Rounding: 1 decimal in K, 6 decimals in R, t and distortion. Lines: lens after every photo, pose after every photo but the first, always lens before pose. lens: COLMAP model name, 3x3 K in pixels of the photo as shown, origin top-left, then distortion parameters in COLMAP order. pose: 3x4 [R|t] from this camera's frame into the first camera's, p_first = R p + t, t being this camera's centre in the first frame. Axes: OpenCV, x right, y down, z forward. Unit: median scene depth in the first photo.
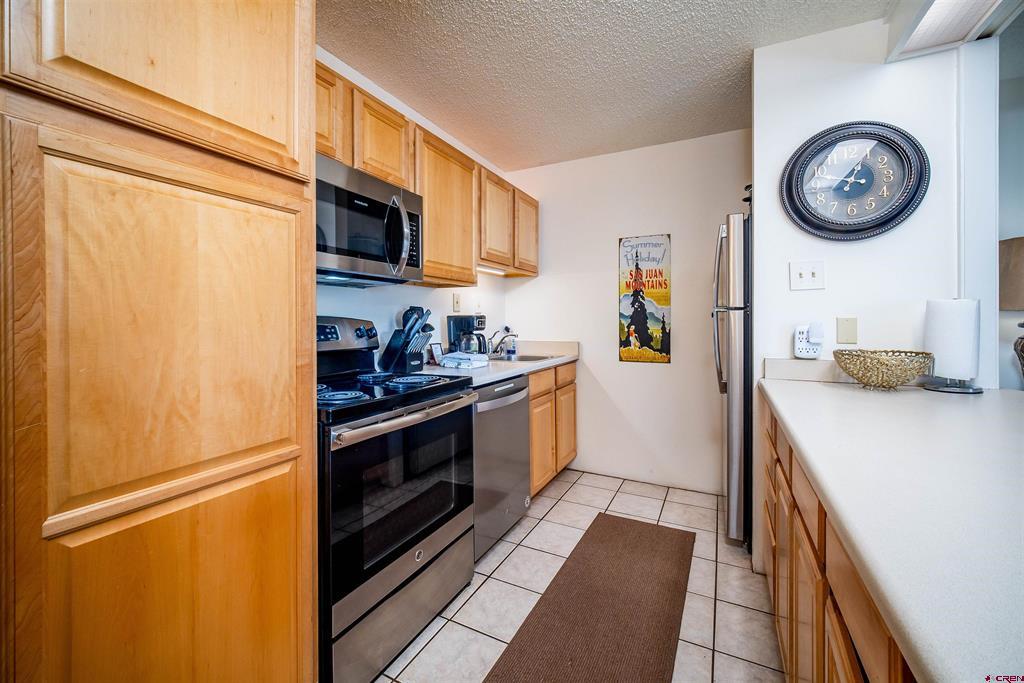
lens RADIAL K [[409.0, 0, 510.0], [0, 409.0, 317.0], [0, 0, 1]] dist [-0.000891, -0.002166]
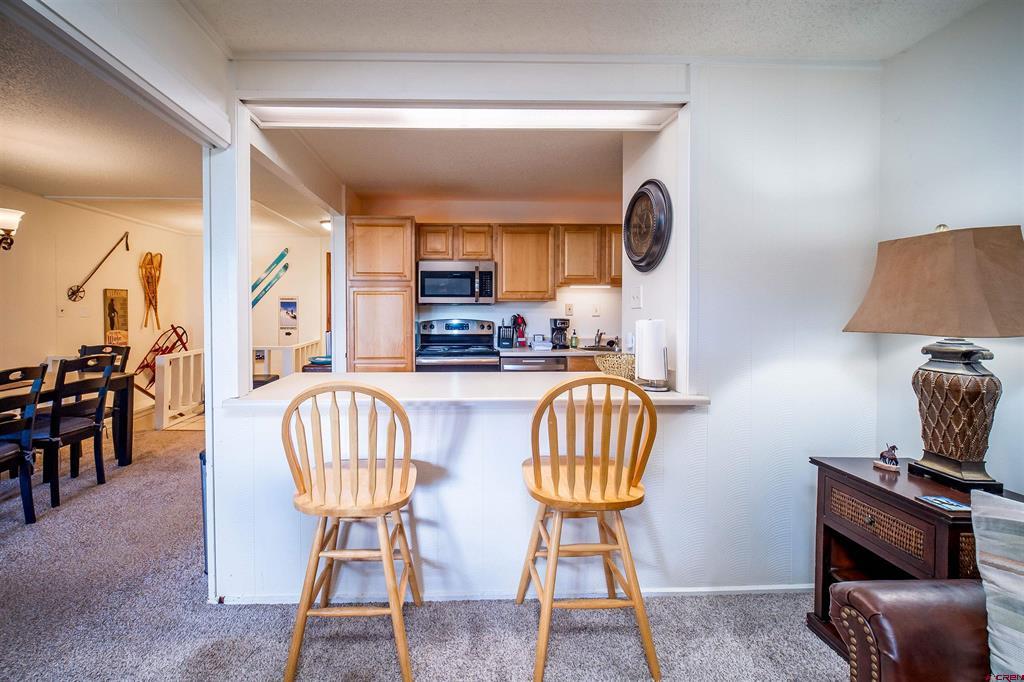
lens RADIAL K [[435.9, 0, 475.5], [0, 435.9, 313.2], [0, 0, 1]] dist [0.001260, -0.000920]
pose [[0.446537, 0.013085, -0.894670, 1.630950], [0.002100, 0.999875, 0.015672, -0.066044], [0.894763, -0.008877, 0.446454, -0.085532]]
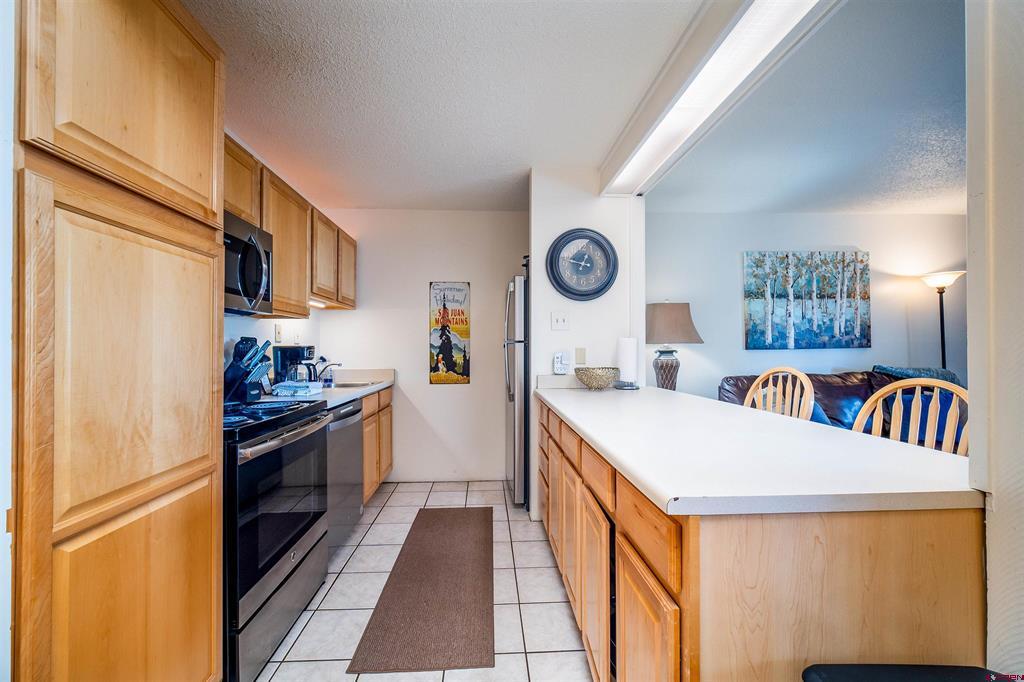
lens RADIAL K [[396.4, 0, 505.4], [0, 396.4, 342.3], [0, 0, 1]] dist [-0.011491, -0.000261]
pose [[0.866599, 0.006091, 0.498968, -0.181810], [-0.000466, 0.999935, -0.011396, -0.002609], [-0.499005, 0.009643, 0.866546, -0.177498]]
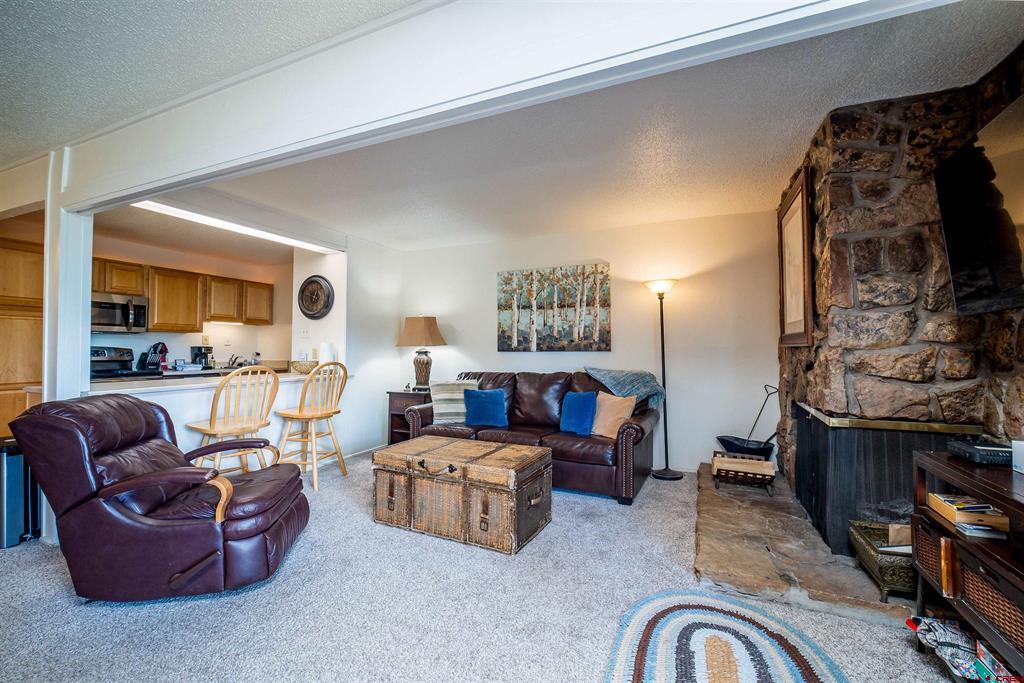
lens RADIAL K [[409.0, 0, 558.9], [0, 409.0, 337.7], [0, 0, 1]] dist [-0.000891, -0.002166]
pose [[0.995431, 0.010570, 0.094898, 1.915577], [-0.008338, 0.999680, -0.023878, -0.016935], [-0.095120, 0.022978, 0.995201, -1.584007]]
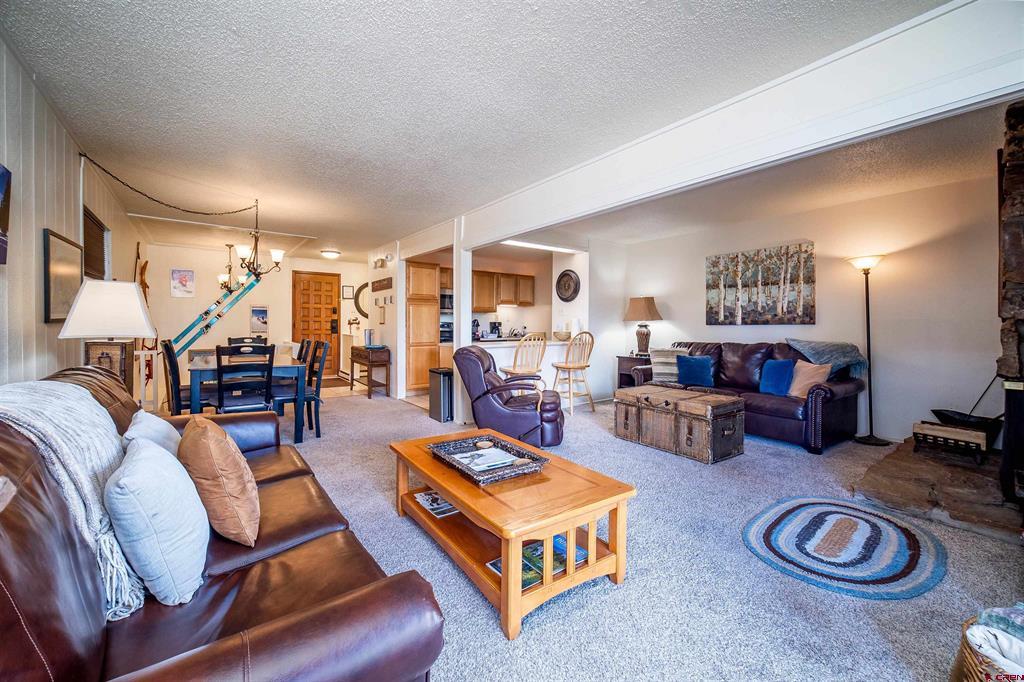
lens RADIAL K [[462.6, 0, 517.0], [0, 462.6, 328.3], [0, 0, 1]] dist [-0.038530, 0.001911]
pose [[0.888136, 0.010711, -0.459456, 2.085388], [-0.006266, 0.999918, 0.011199, 0.006140], [0.459538, -0.007067, 0.888130, -2.573709]]
